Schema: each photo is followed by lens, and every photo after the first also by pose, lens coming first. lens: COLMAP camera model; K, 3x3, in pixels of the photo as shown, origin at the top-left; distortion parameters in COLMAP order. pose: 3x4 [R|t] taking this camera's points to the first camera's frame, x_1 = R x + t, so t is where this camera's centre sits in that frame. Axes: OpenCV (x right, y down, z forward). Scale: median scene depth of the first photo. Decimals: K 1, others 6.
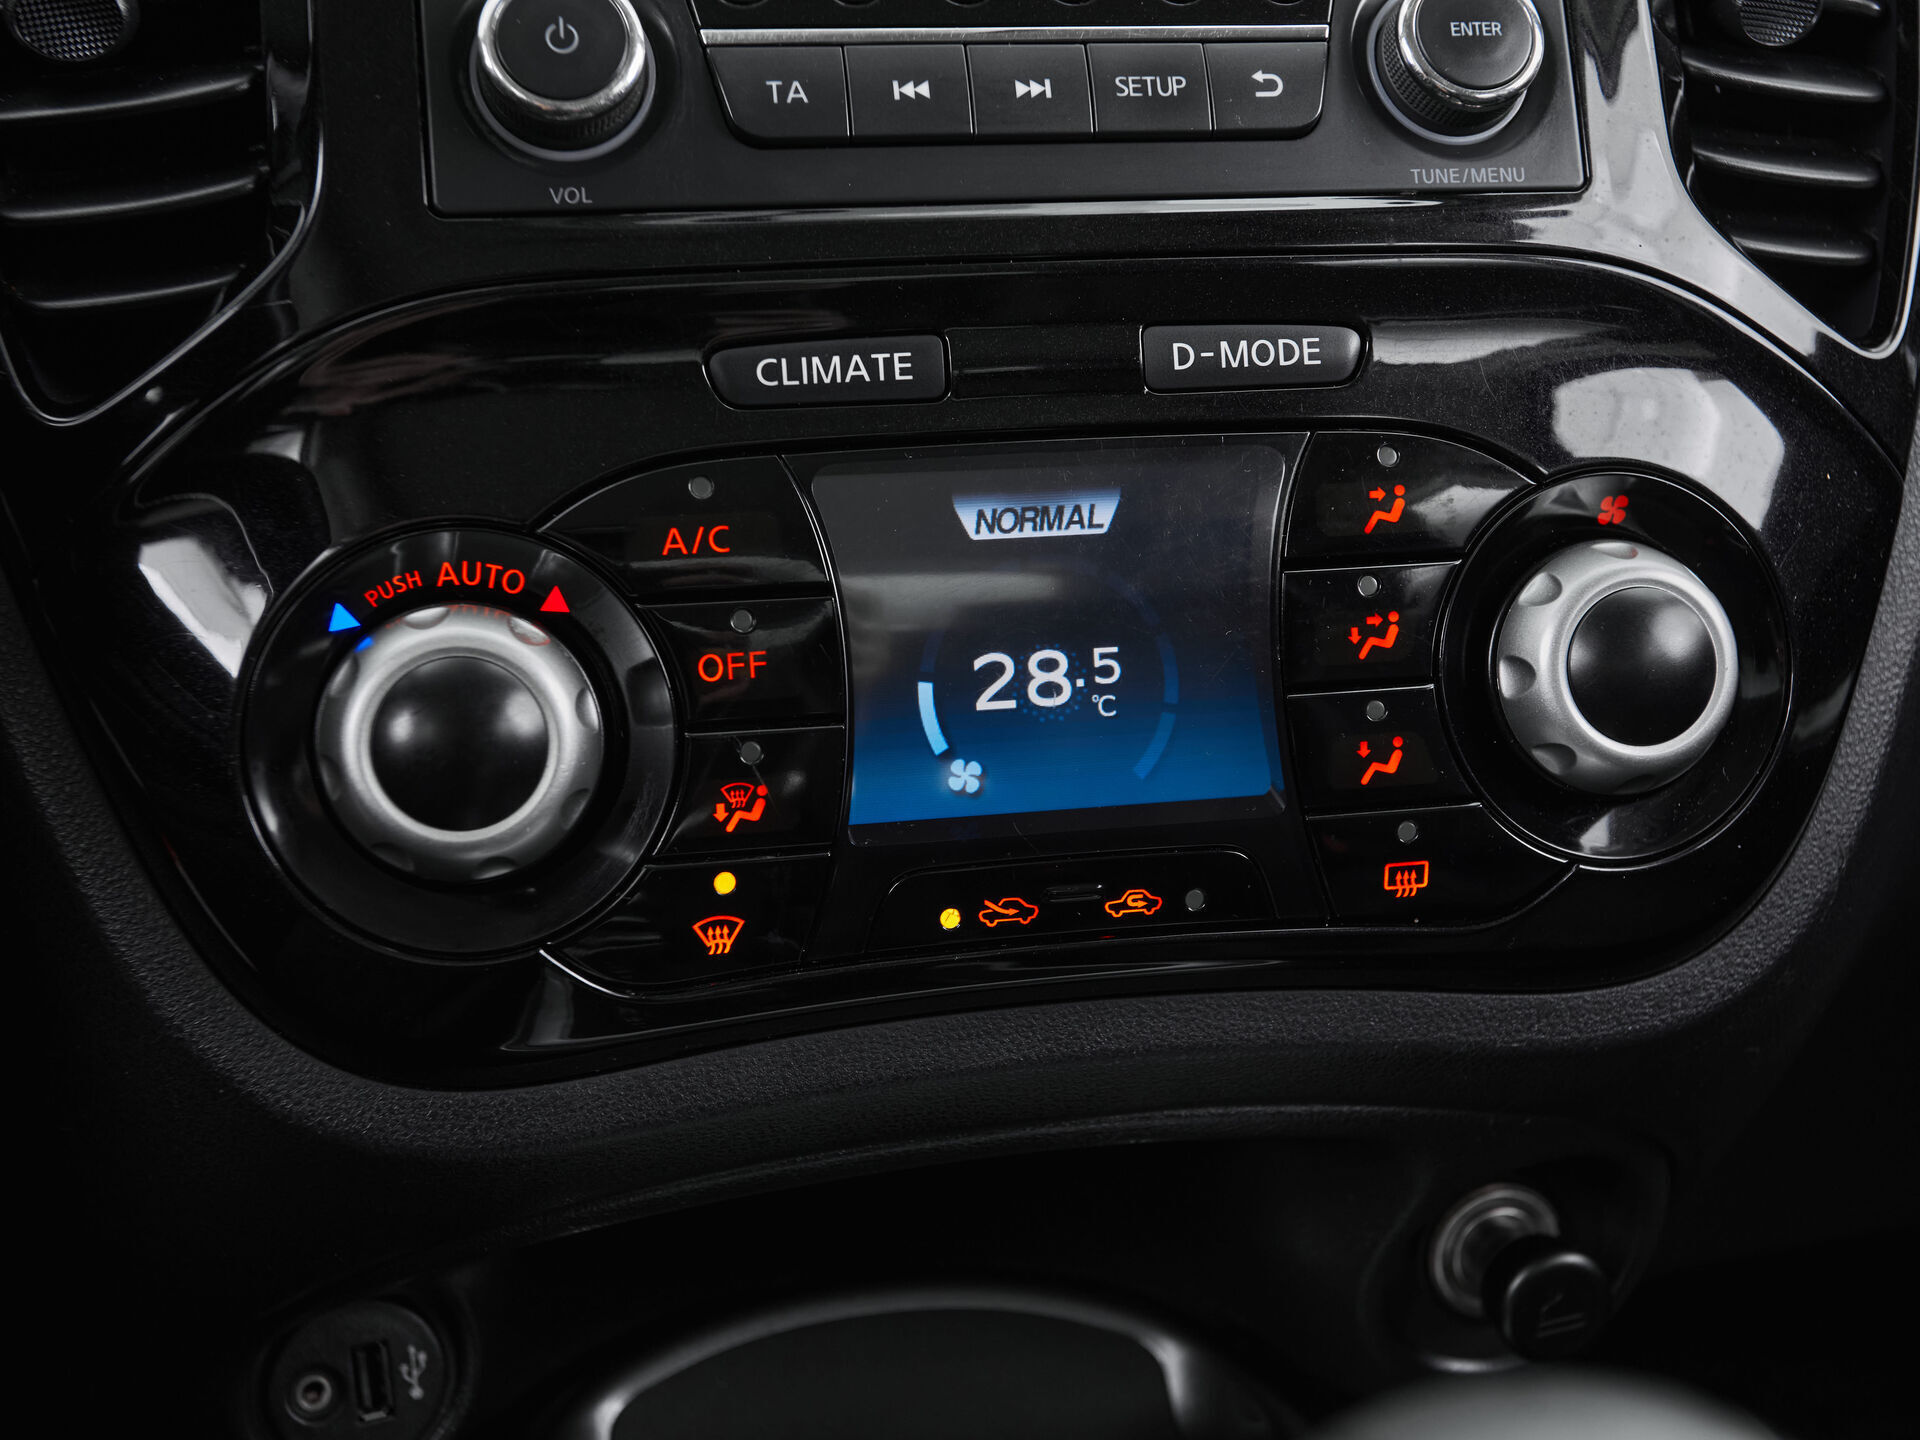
lens RADIAL K [[2312.3, 0, 957.2], [0, 2312.3, 716.1], [0, 0, 1]] dist [0.032445, 0.000000]
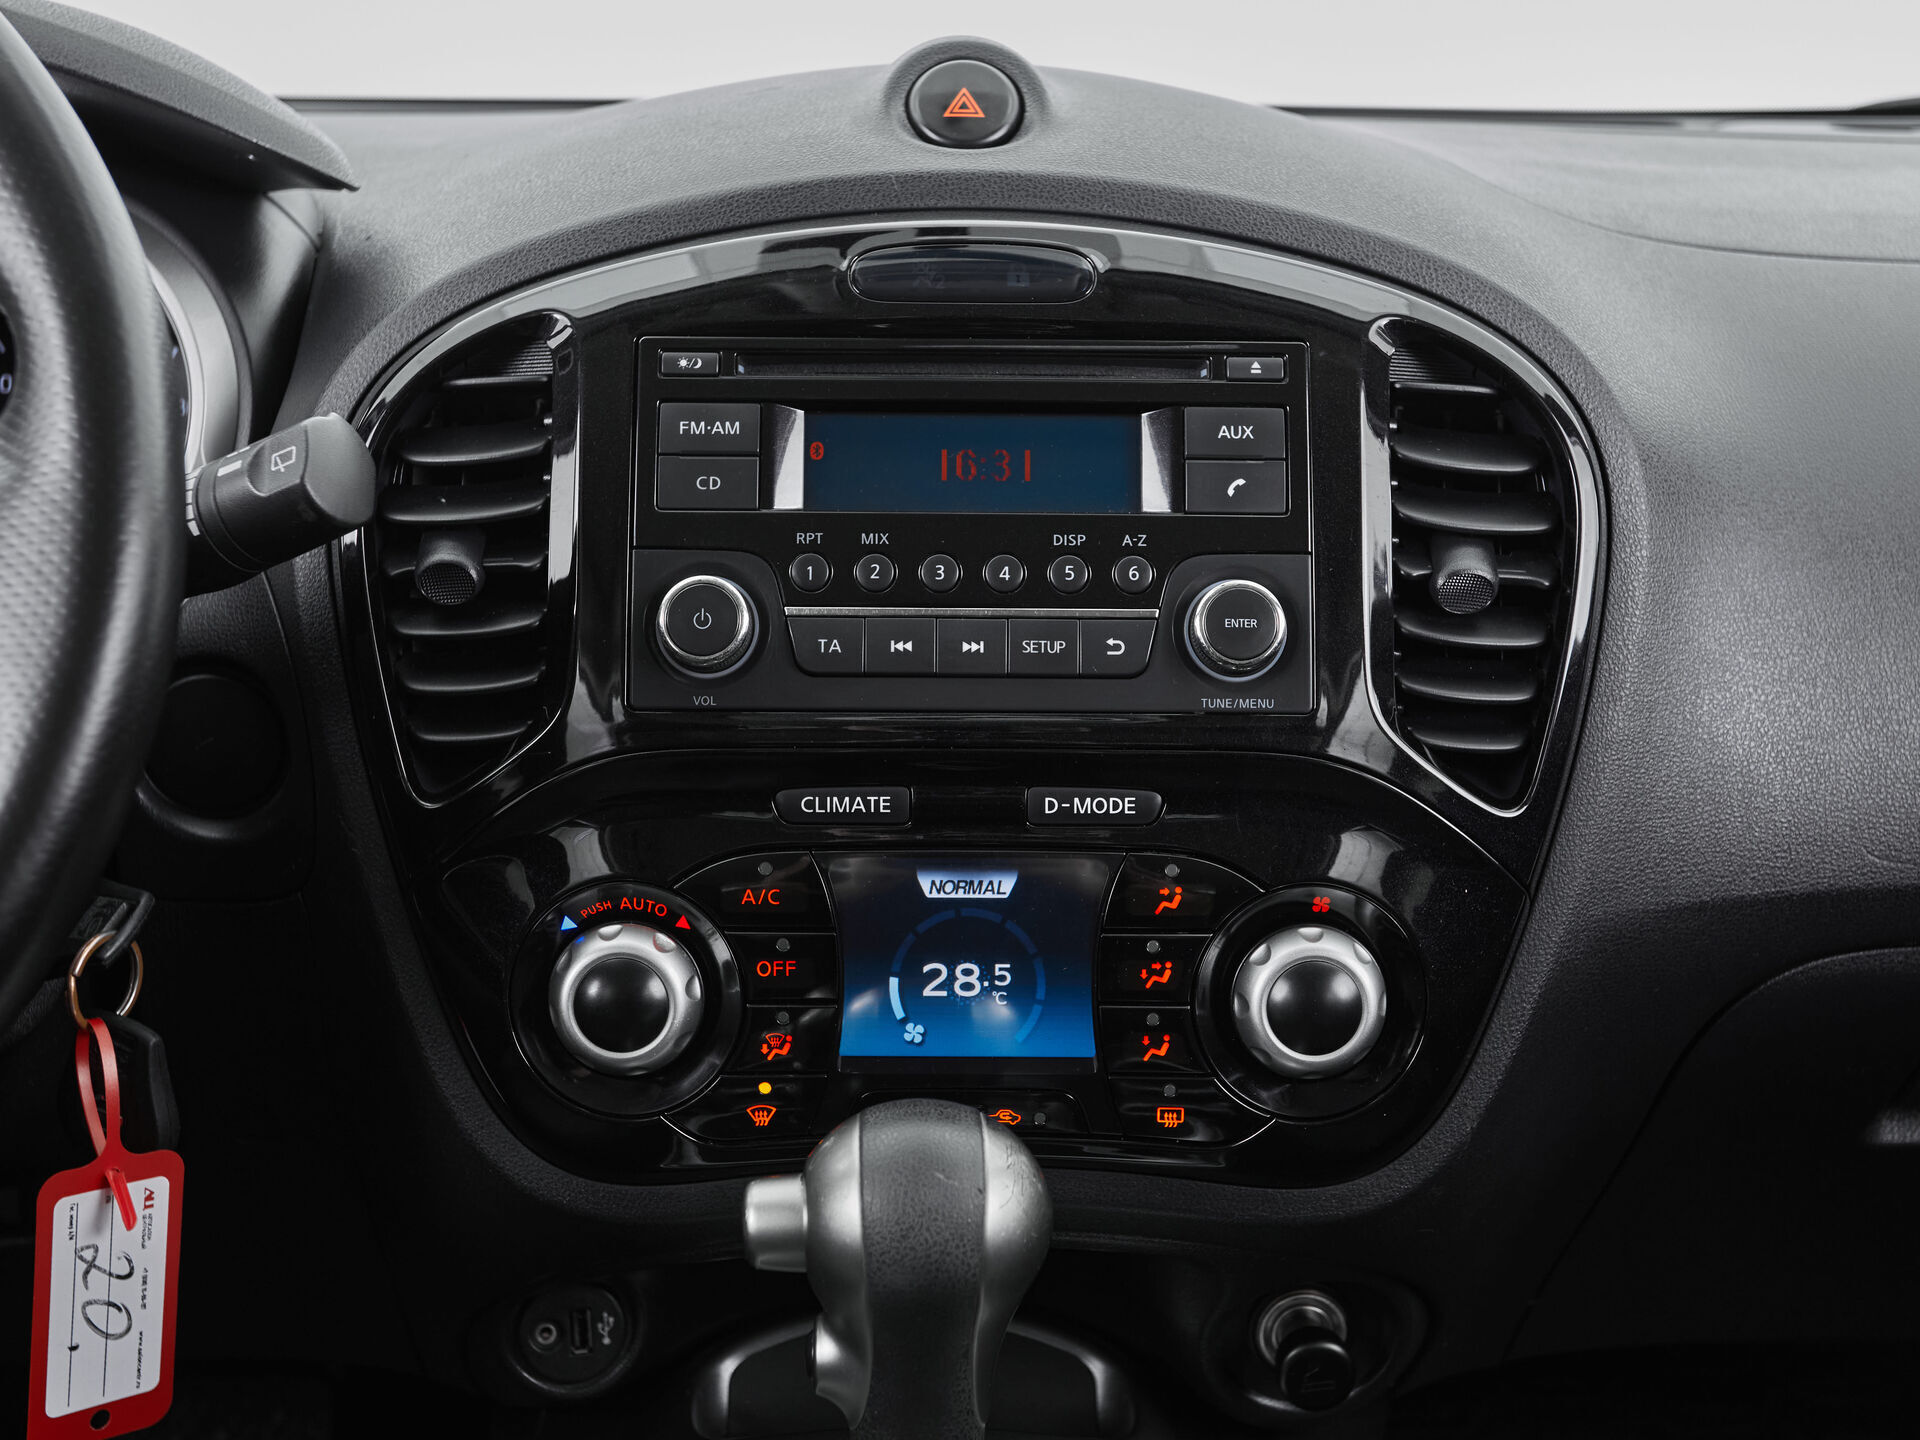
lens RADIAL K [[2478.9, 0, 950.9], [0, 2478.9, 719.9], [0, 0, 1]] dist [0.026846, 0.000000]
pose [[0.981940, 0.076608, -0.172990, 0.332785], [-0.069230, 0.996431, 0.048295, -0.298007], [0.176072, -0.035447, 0.983739, -0.803024]]
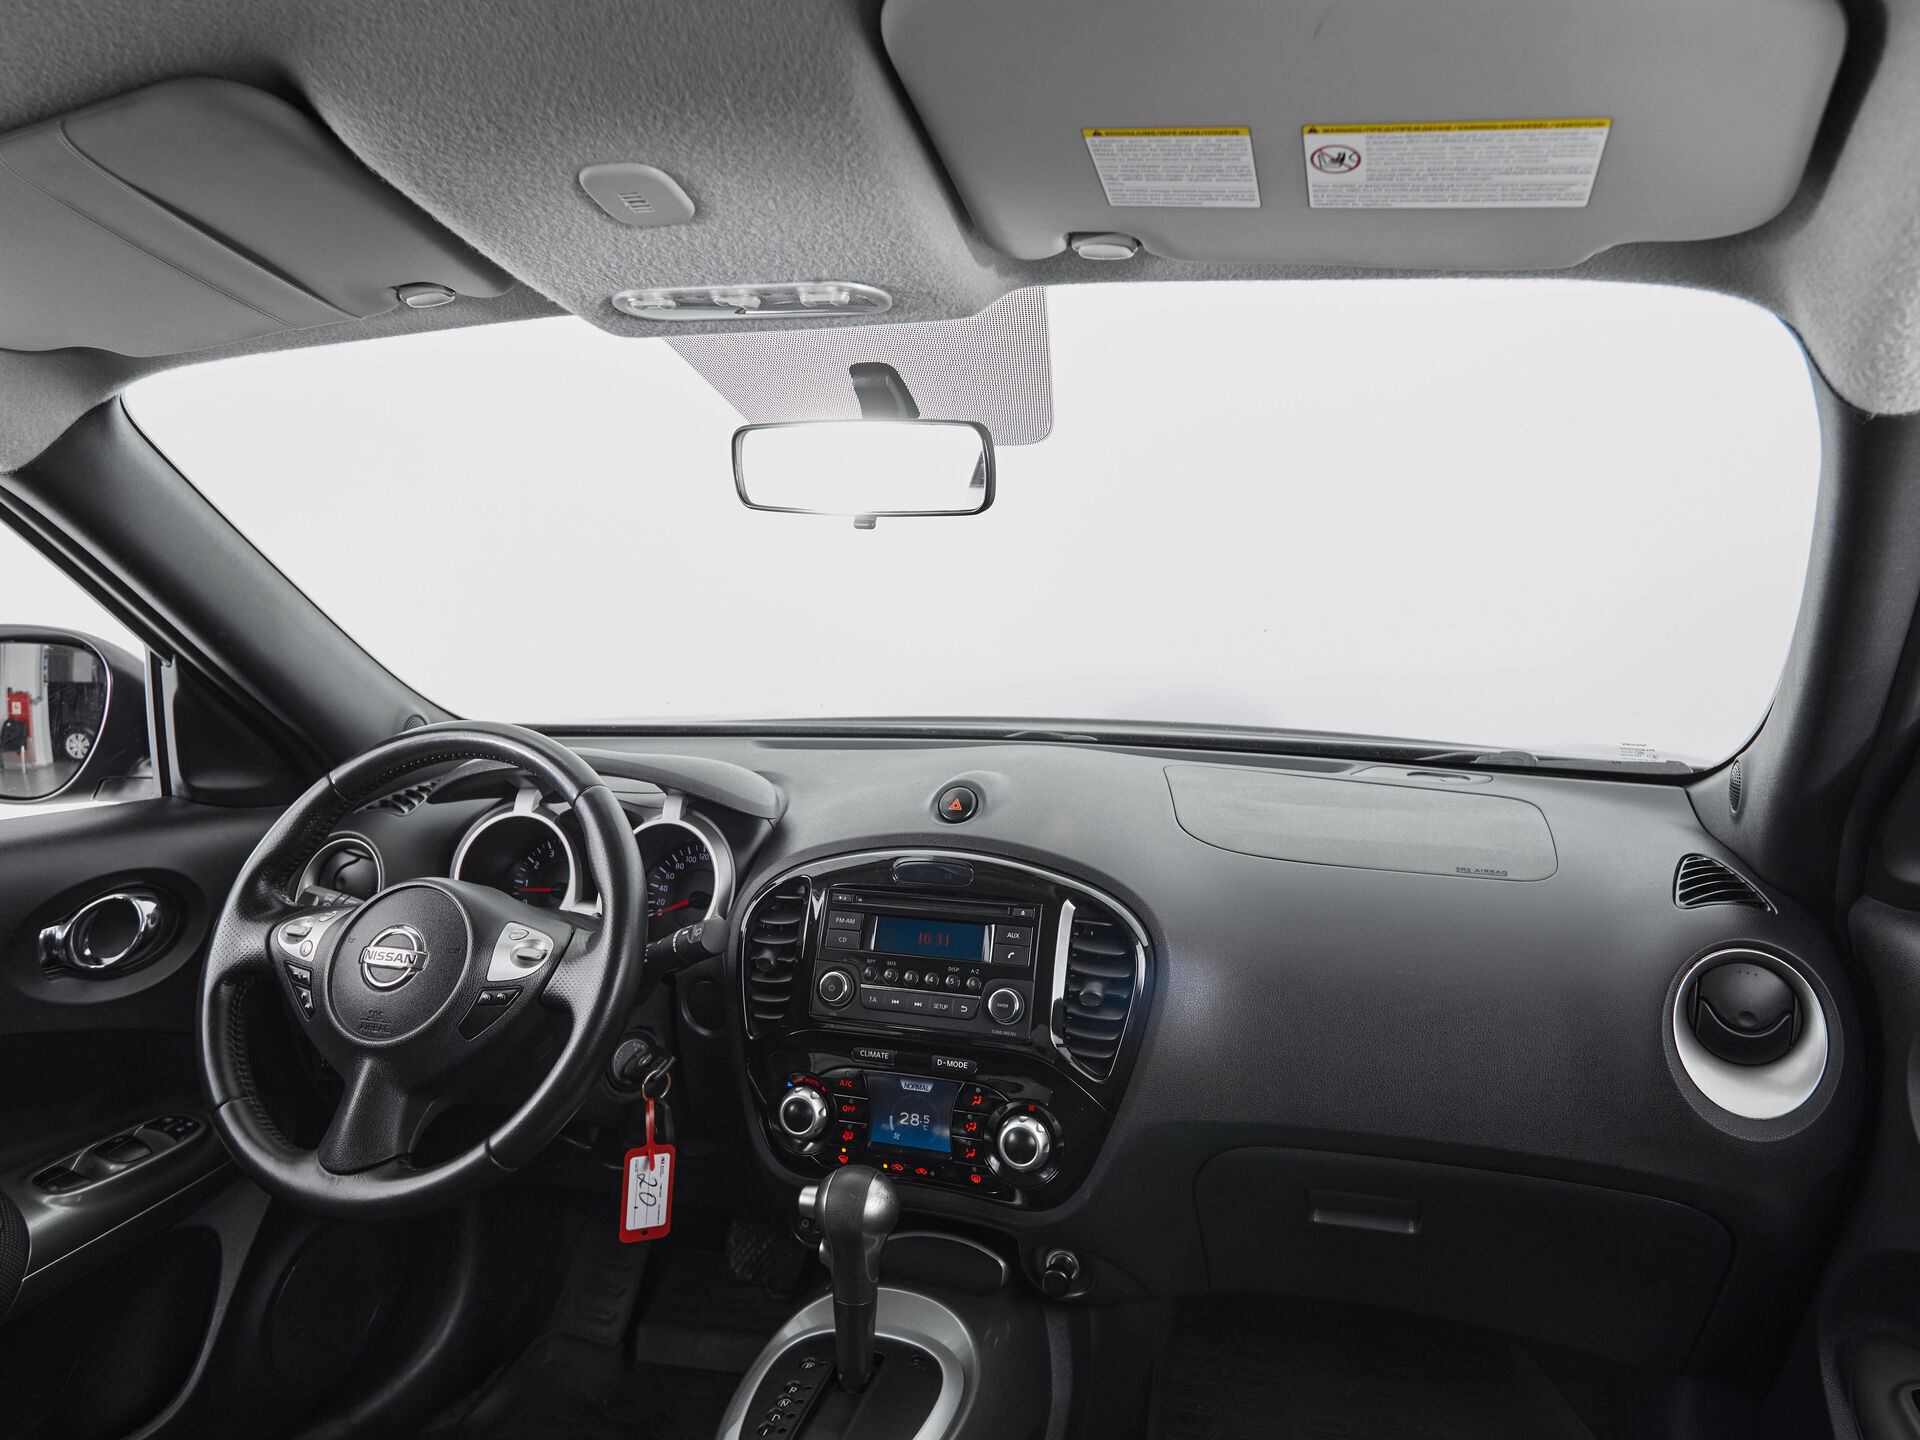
lens RADIAL K [[1246.8, 0, 987.6], [0, 1246.8, 718.3], [0, 0, 1]] dist [0.019549, -0.007162]
pose [[0.879259, 0.077619, -0.469977, 1.373472], [-0.115486, 0.991935, -0.052234, -0.750467], [0.462132, 0.100203, 0.881132, -1.371580]]
